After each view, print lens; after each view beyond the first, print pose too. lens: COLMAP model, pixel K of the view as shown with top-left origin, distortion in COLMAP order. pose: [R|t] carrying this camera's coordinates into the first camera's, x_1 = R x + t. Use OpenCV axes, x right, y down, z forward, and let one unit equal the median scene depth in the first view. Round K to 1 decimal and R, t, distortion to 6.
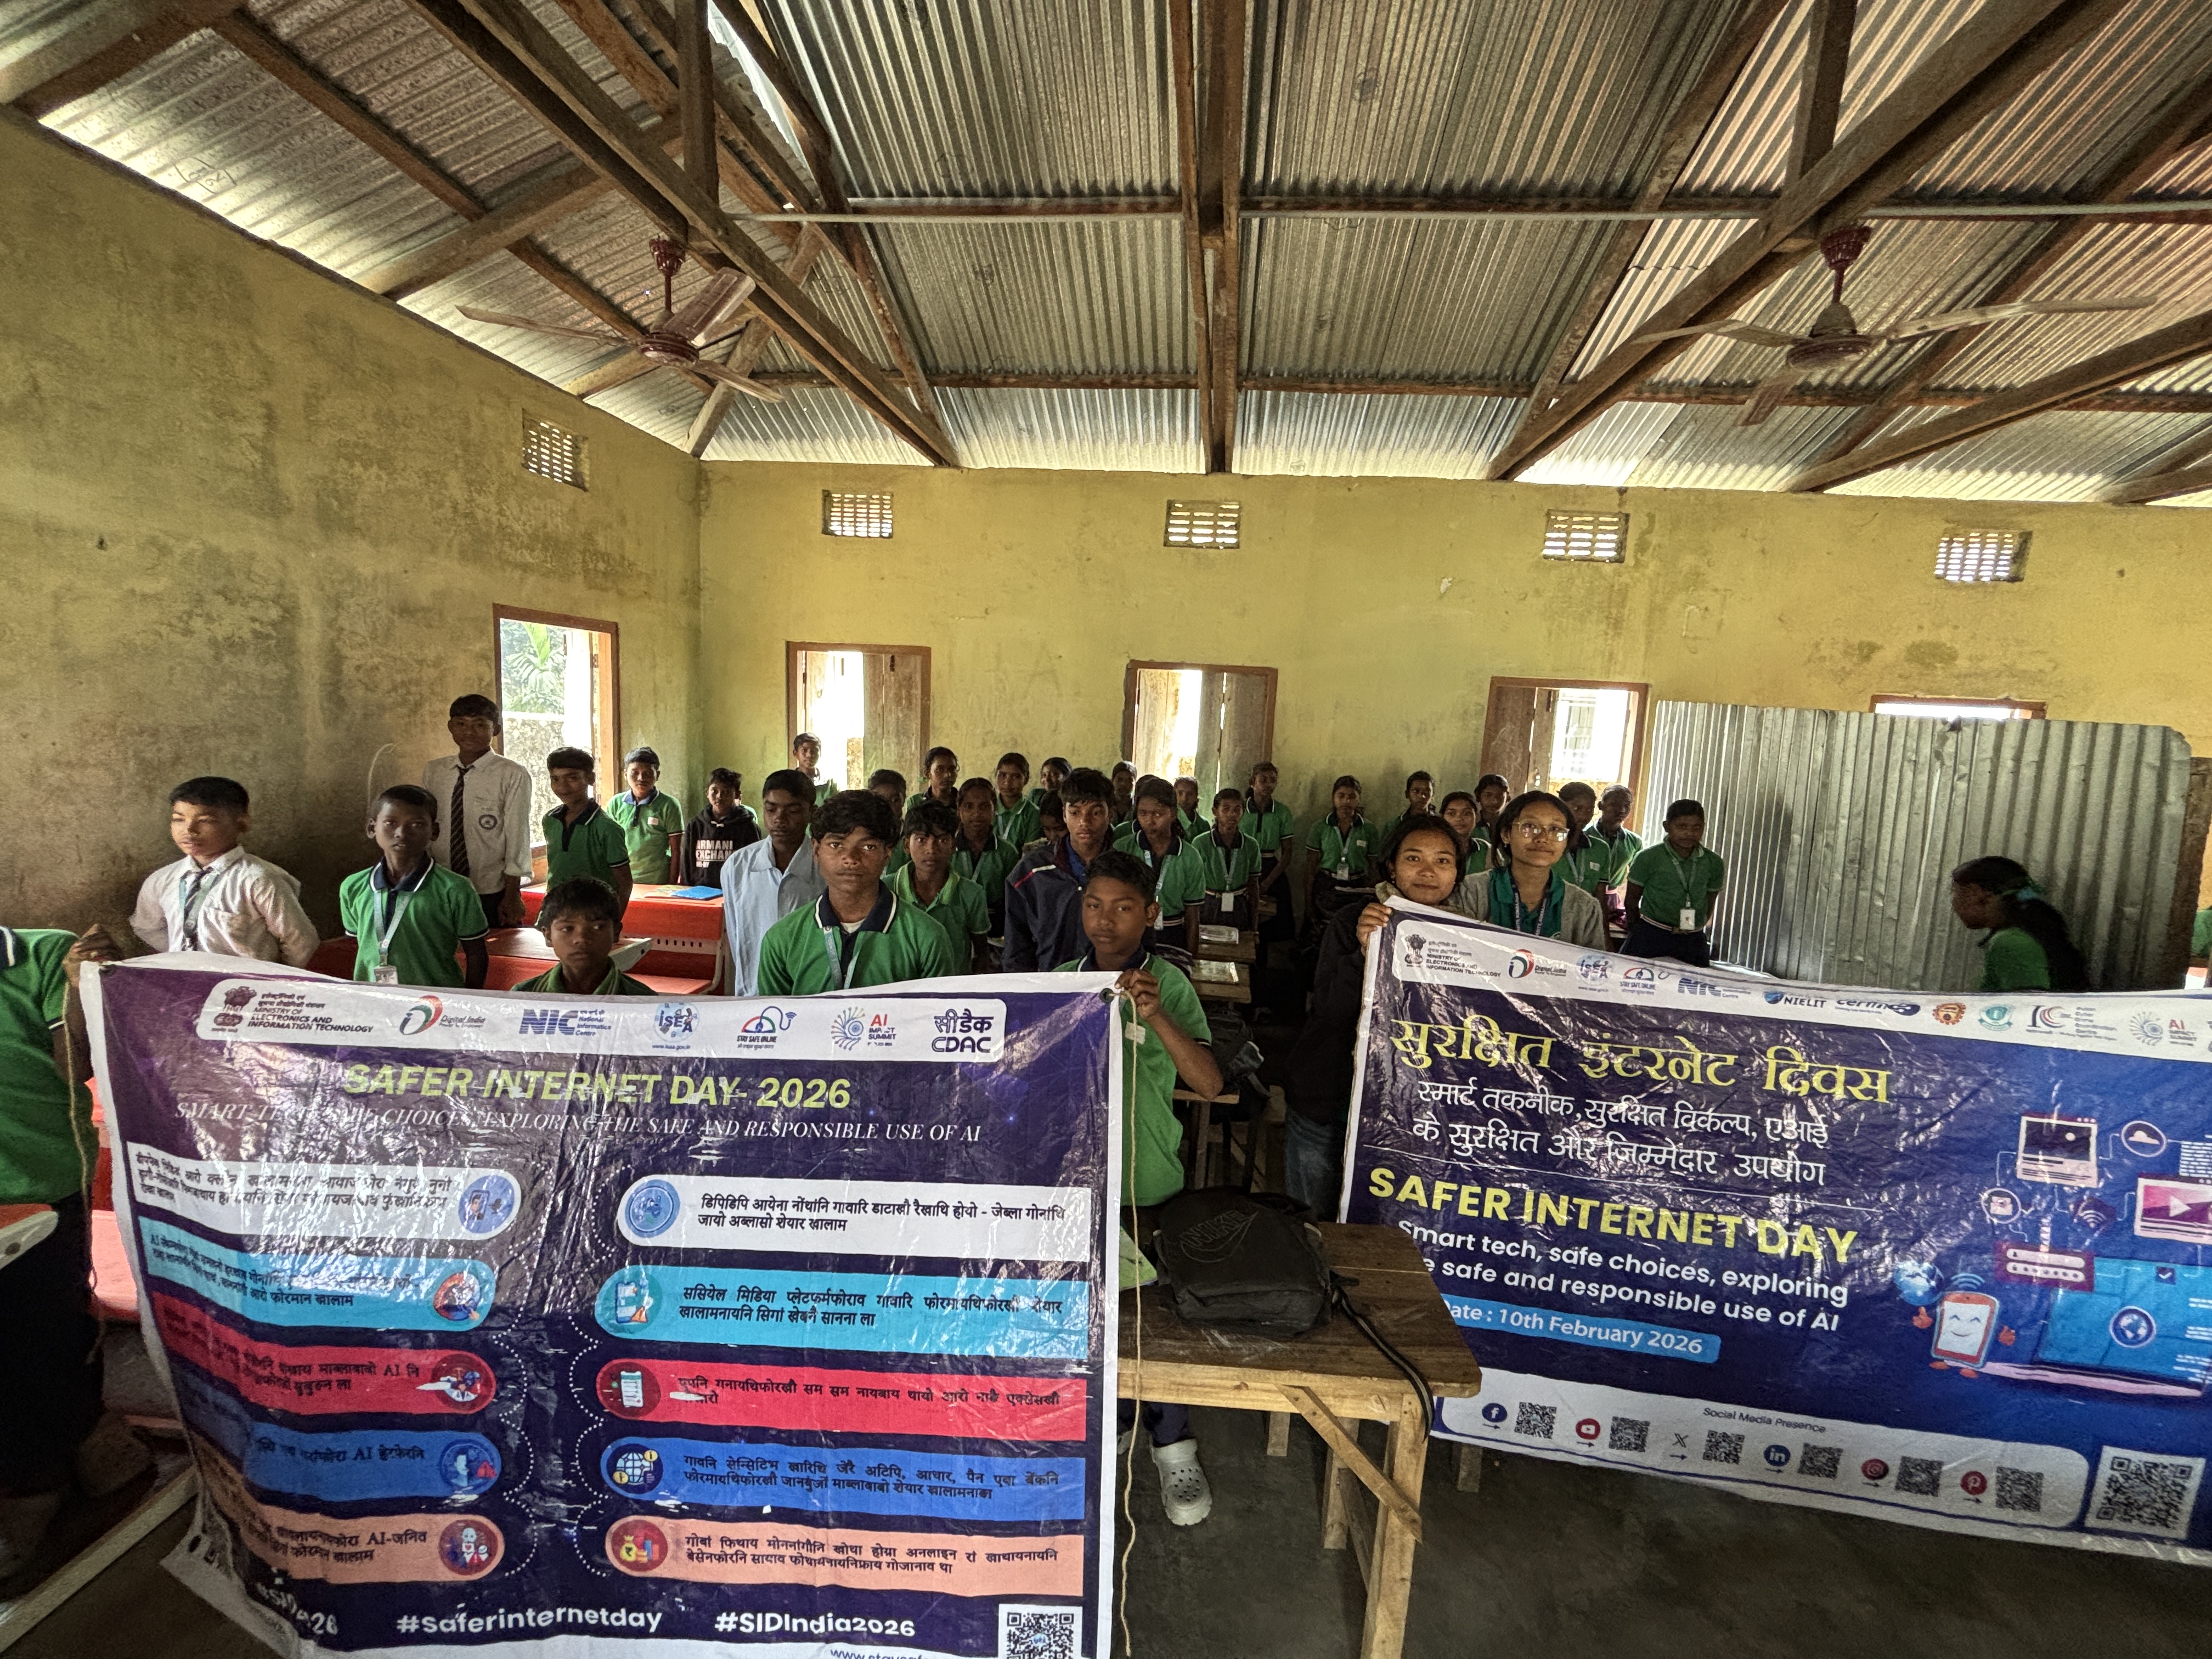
lens RADIAL K [[904.8, 0, 1098.9], [0, 904.8, 819.0], [0, 0, 1]] dist [-0.001459, -0.000846]
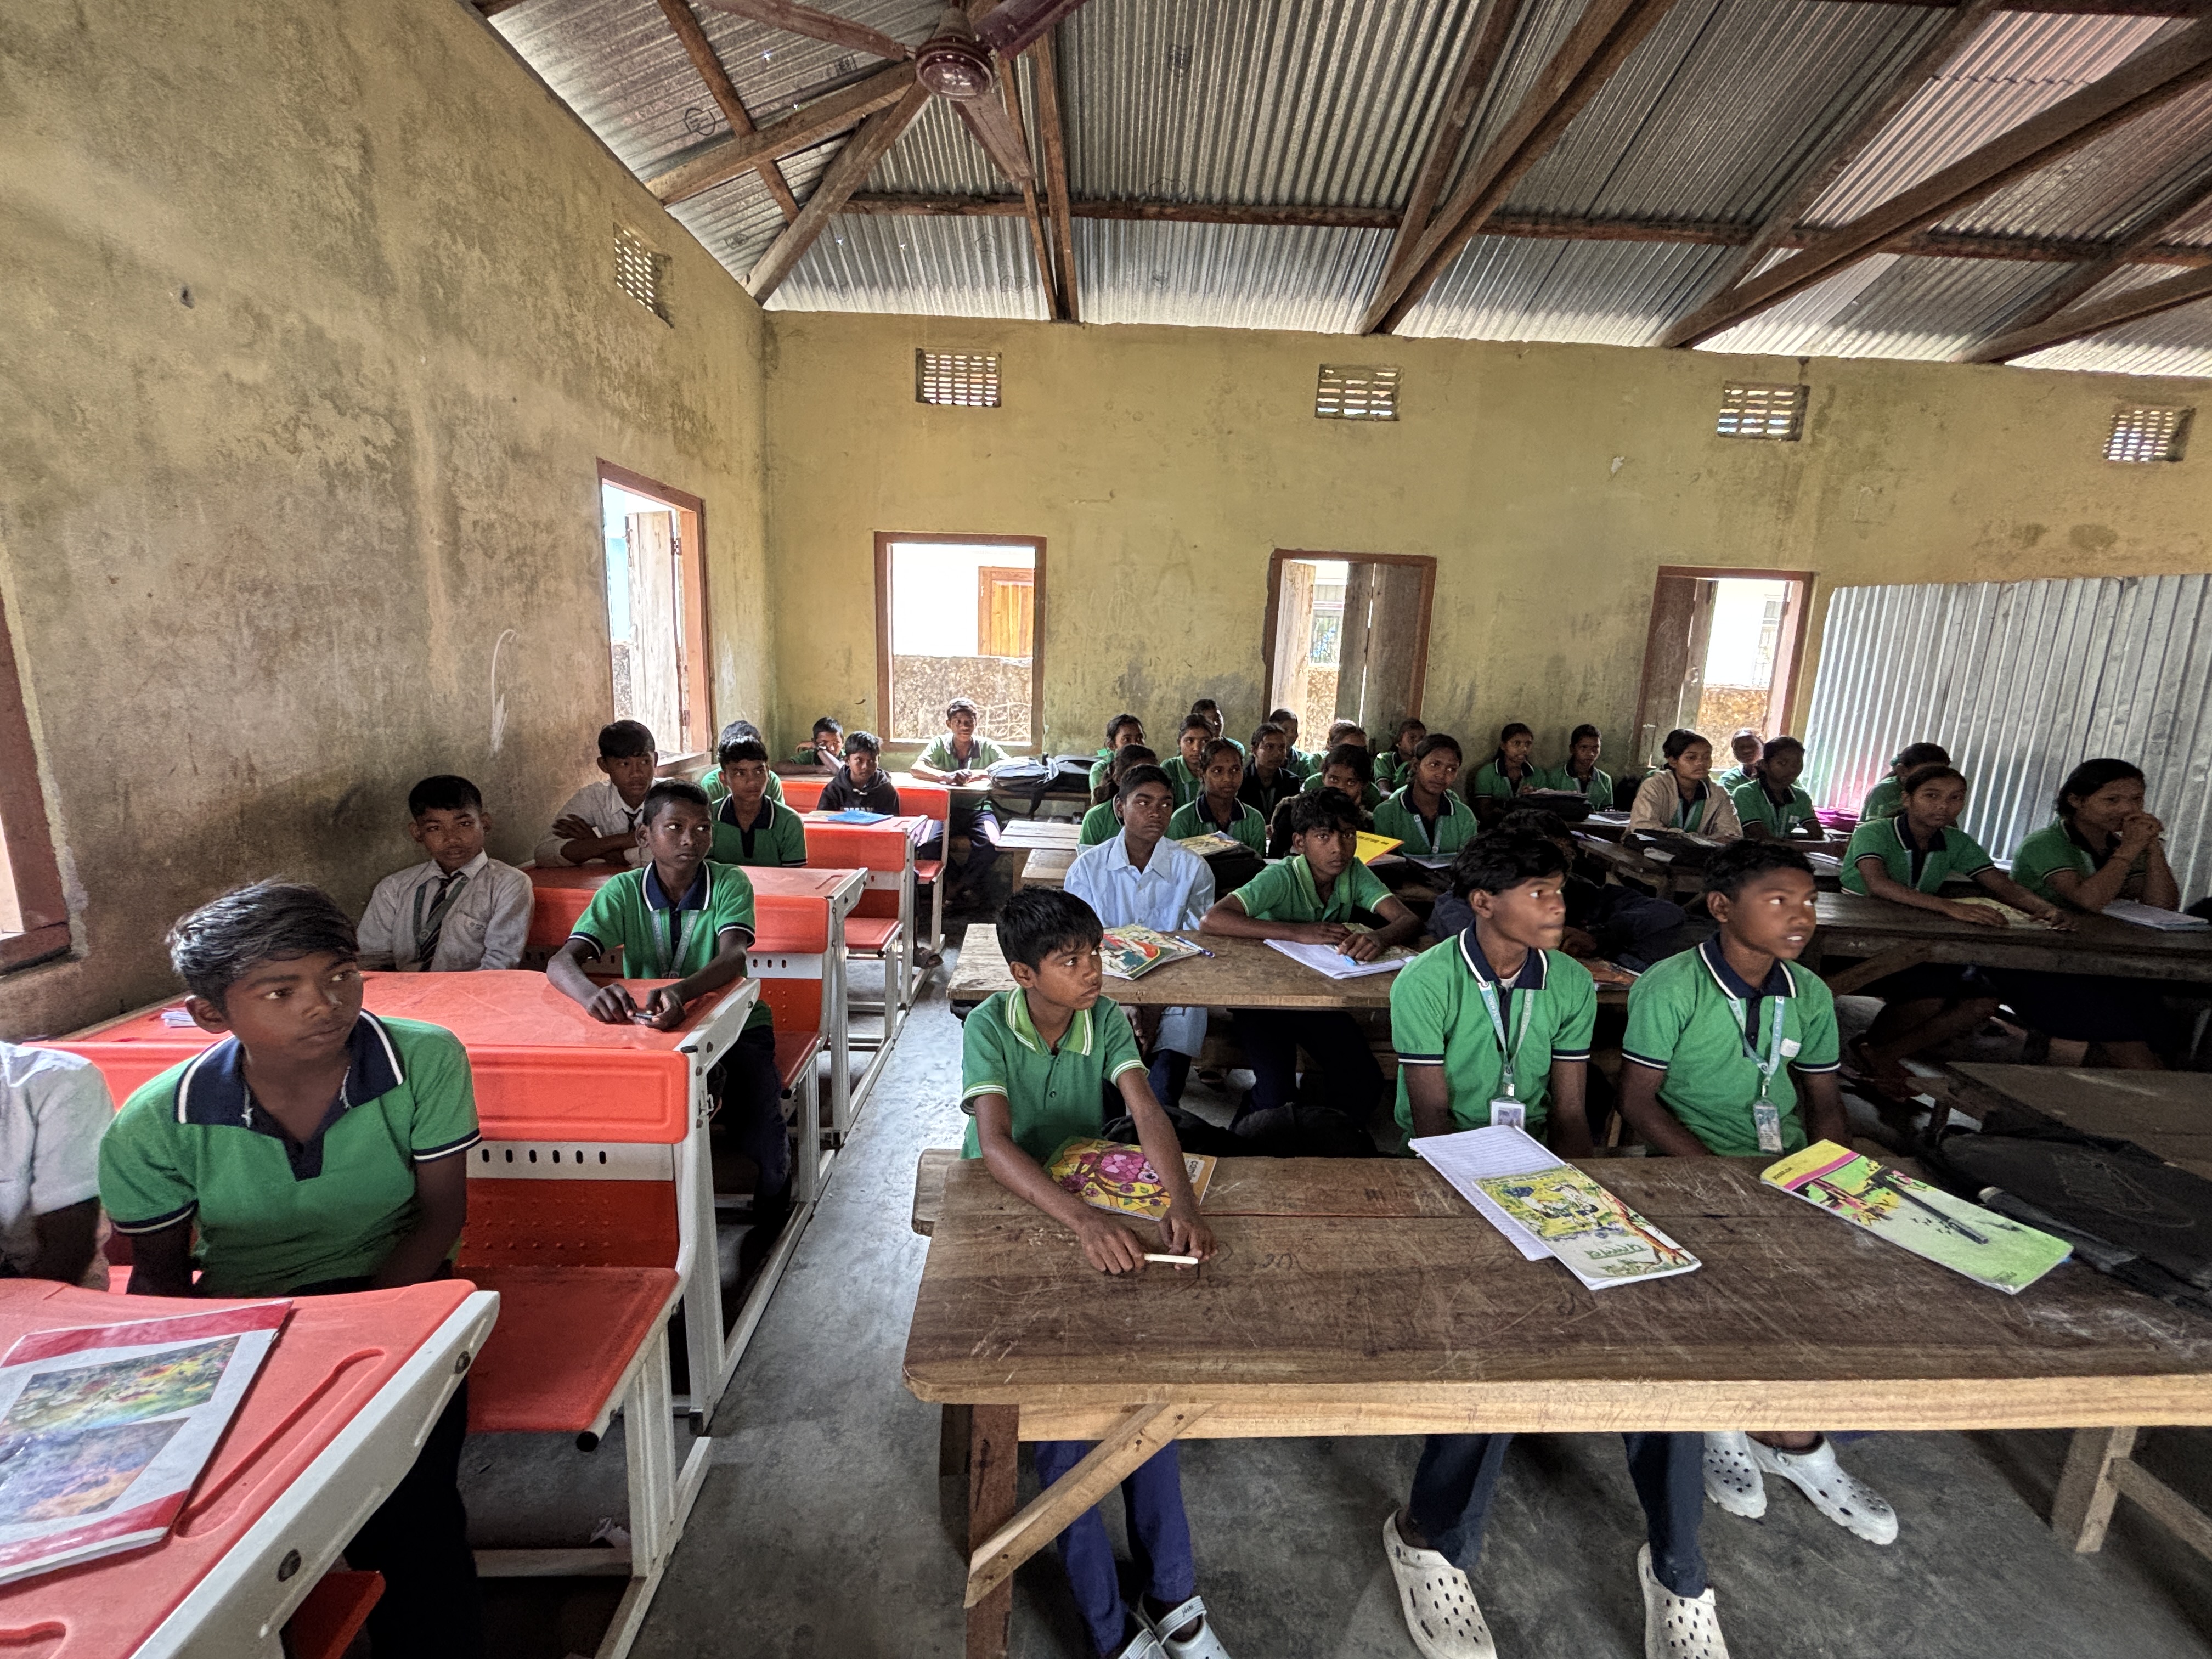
lens RADIAL K [[904.8, 0, 1098.6], [0, 904.8, 818.6], [0, 0, 1]] dist [-0.001459, -0.000846]
pose [[0.993802, -0.034382, 0.105713, -0.270667], [0.027476, 0.997434, 0.066108, 0.028826], [-0.107715, -0.062793, 0.992197, 0.125512]]
